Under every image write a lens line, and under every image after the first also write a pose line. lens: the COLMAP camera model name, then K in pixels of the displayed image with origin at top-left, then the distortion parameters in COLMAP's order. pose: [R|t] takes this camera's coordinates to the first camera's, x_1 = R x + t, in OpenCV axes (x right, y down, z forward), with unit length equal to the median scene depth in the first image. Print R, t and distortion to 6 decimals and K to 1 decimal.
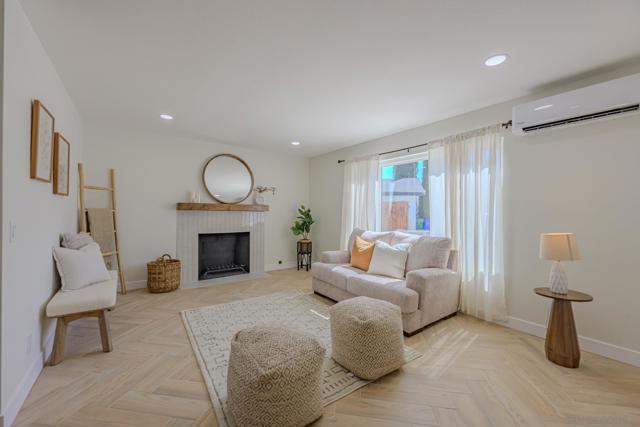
lens RADIAL K [[259.5, 0, 315.7], [0, 259.5, 214.0], [0, 0, 1]] dist [-0.001026, -0.000105]
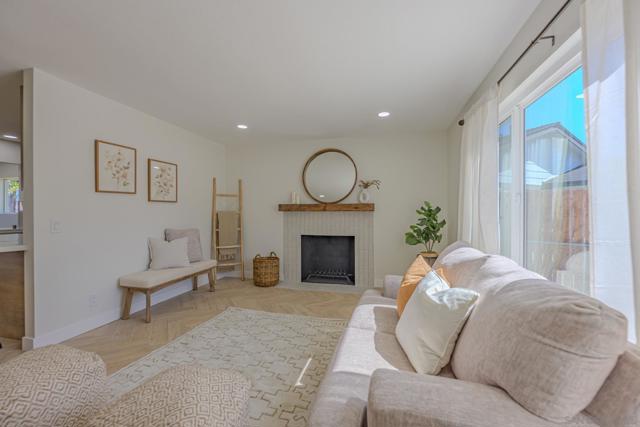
lens RADIAL K [[259.5, 0, 315.7], [0, 259.5, 214.0], [0, 0, 1]] dist [-0.001026, -0.000105]
pose [[0.627306, -0.006997, -0.778741, 0.376262], [0.003238, 0.999974, -0.006376, 0.003155], [0.778766, 0.001478, 0.627313, 0.442244]]
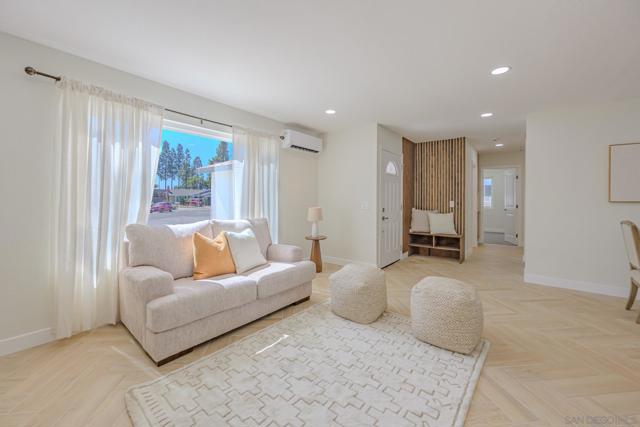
lens RADIAL K [[265.5, 0, 320.5], [0, 265.5, 196.4], [0, 0, 1]] dist [-0.000242, -0.000019]
pose [[-0.280157, -0.006636, 0.959931, -0.501590], [-0.008799, 0.999952, 0.004345, -0.011406], [-0.959914, -0.007229, -0.280202, 0.770811]]
